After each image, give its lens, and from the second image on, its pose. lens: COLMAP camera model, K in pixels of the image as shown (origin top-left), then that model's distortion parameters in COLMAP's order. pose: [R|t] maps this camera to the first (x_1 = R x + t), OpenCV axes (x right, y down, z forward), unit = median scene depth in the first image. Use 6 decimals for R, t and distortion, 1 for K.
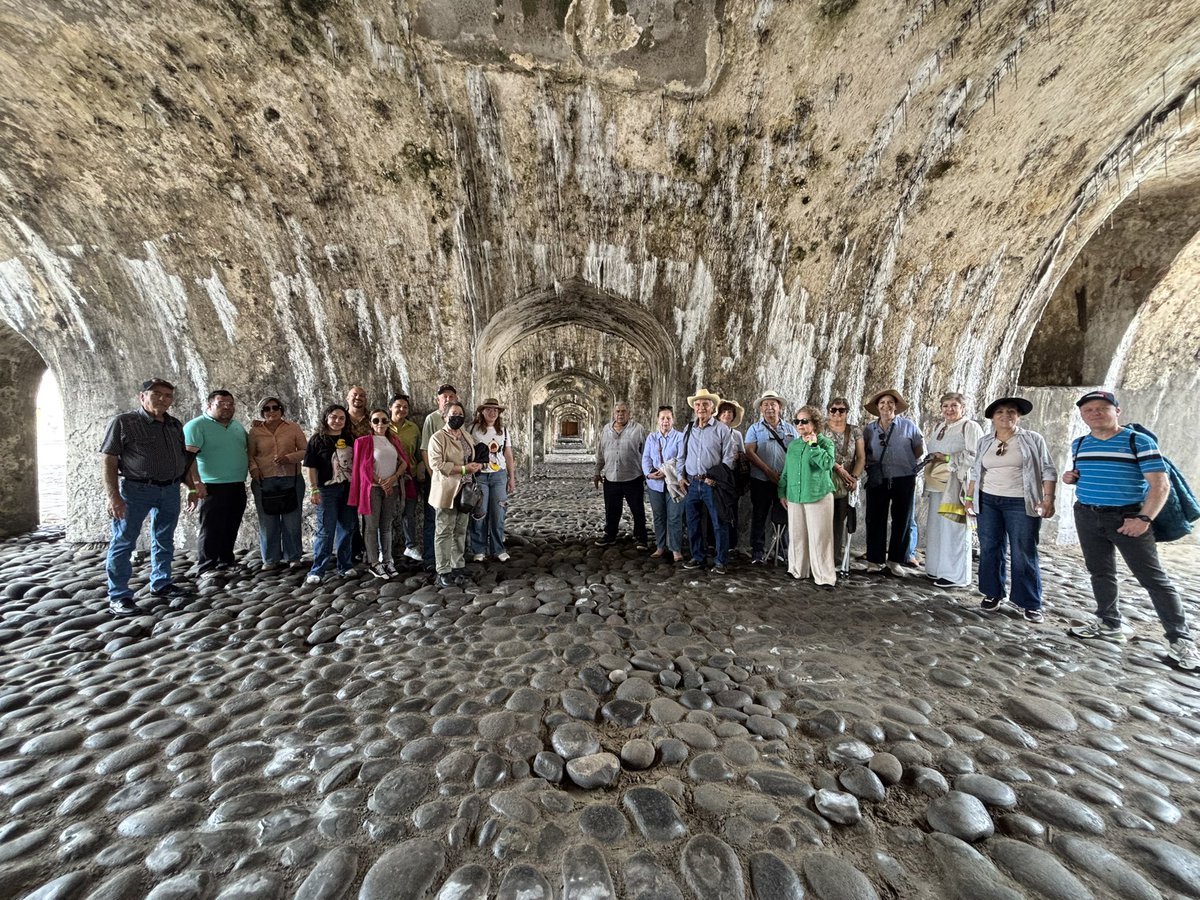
lens RADIAL K [[482.5, 0, 589.6], [0, 482.5, 449.9], [0, 0, 1]] dist [-0.006223, 0.001415]
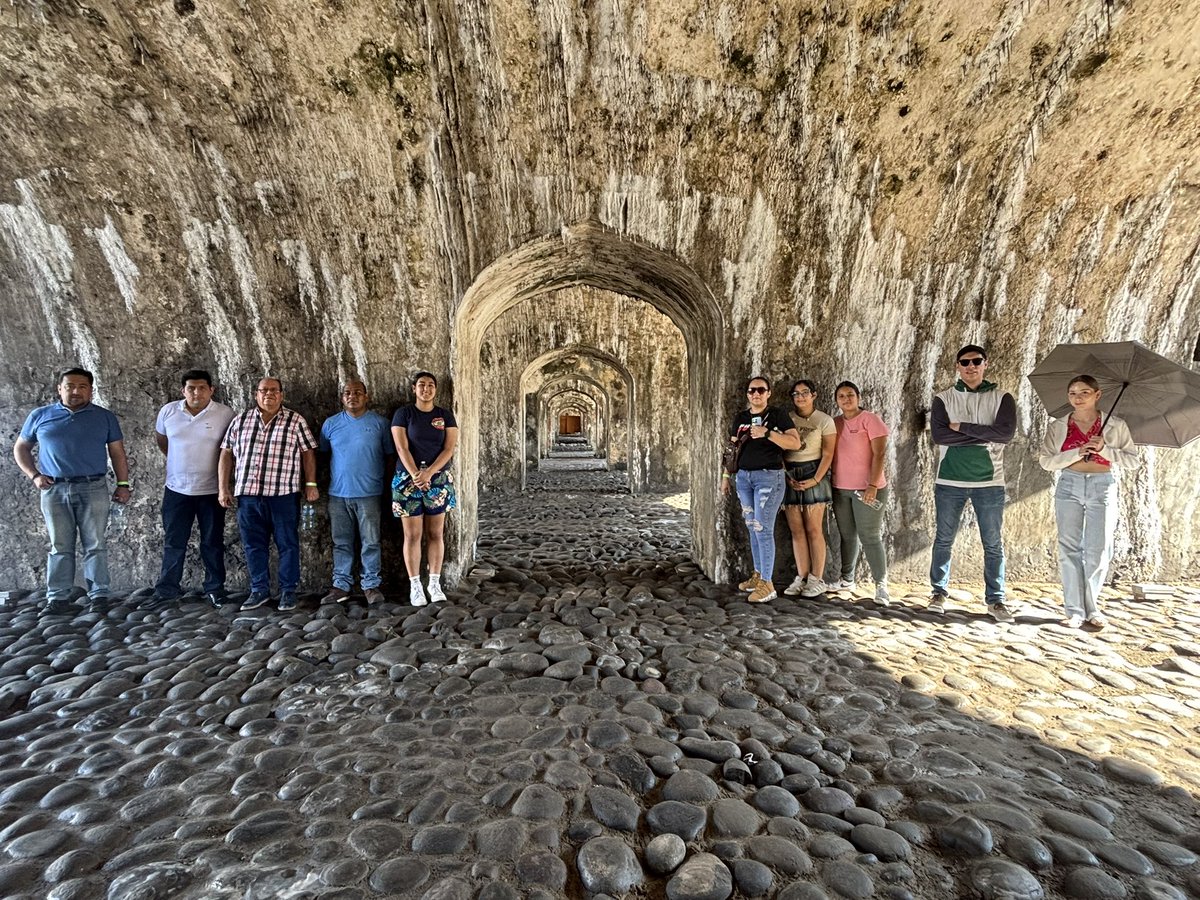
lens RADIAL K [[641.7, 0, 590.4], [0, 641.7, 450.1], [0, 0, 1]] dist [-0.010088, 0.003986]
pose [[0.999832, -0.006564, -0.017087, -0.014833], [0.006491, 0.999969, -0.004355, -0.000064], [0.017115, 0.004243, 0.999845, 0.018119]]
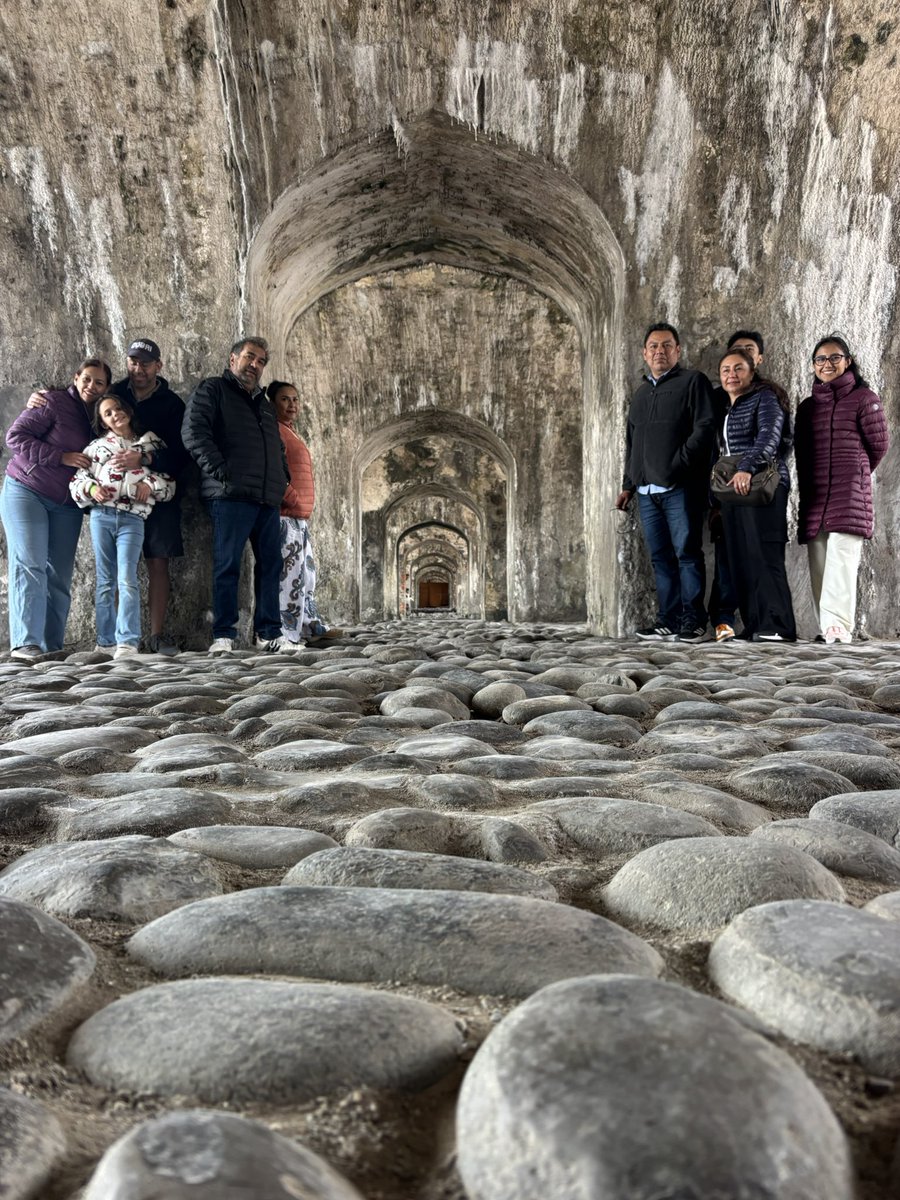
lens RADIAL K [[913.2, 0, 433.9], [0, 913.2, 505.4], [0, 0, 1]] dist [0.008653, -0.011315]
pose [[0.999234, -0.013266, -0.036816, 0.004740], [0.011034, 0.998127, -0.060174, 0.154686], [0.037546, 0.059722, 0.997509, 0.015093]]
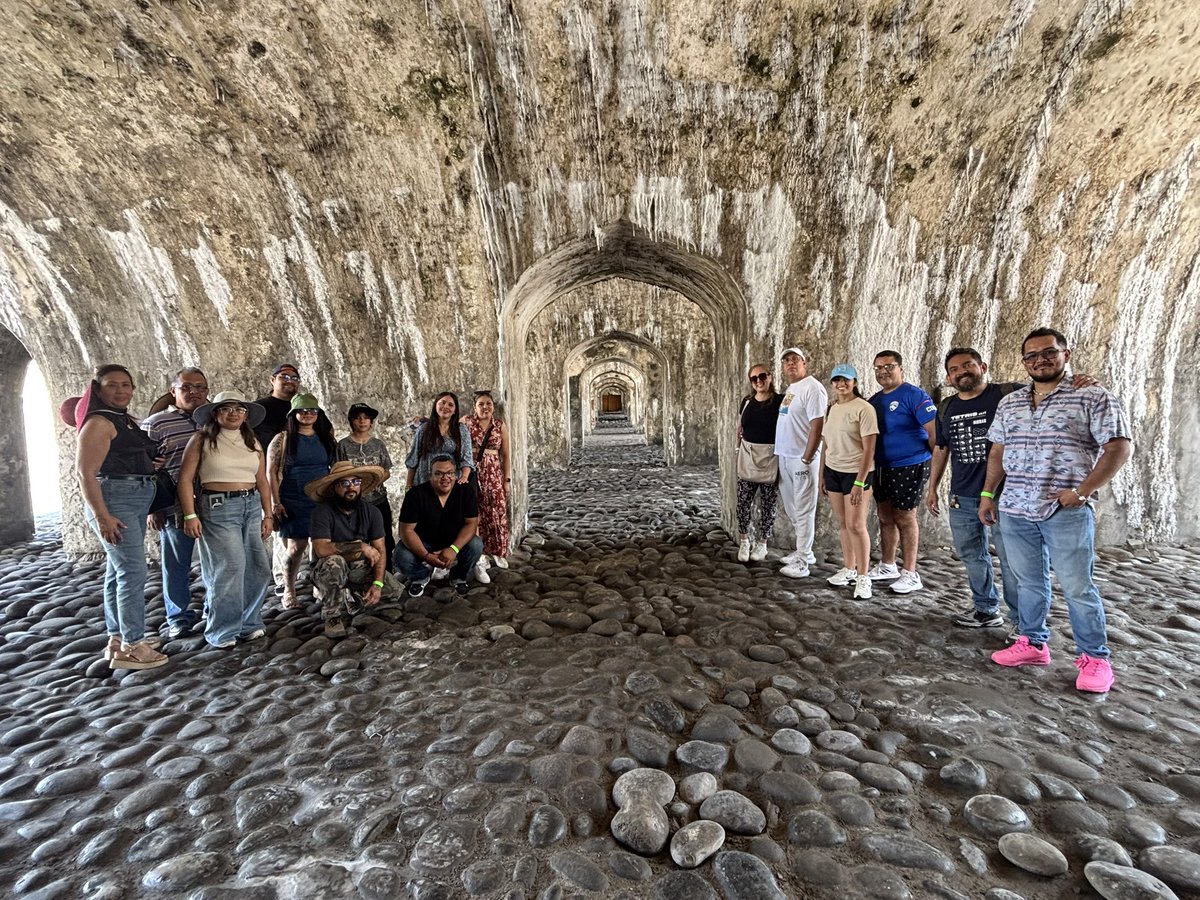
lens RADIAL K [[584.7, 0, 589.3], [0, 584.7, 452.1], [0, 0, 1]] dist [-0.012694, 0.006291]
pose [[0.995888, -0.027862, -0.086200, -0.008318], [0.031008, 0.998893, 0.035373, -0.006183], [0.085119, -0.037901, 0.995650, 0.004678]]
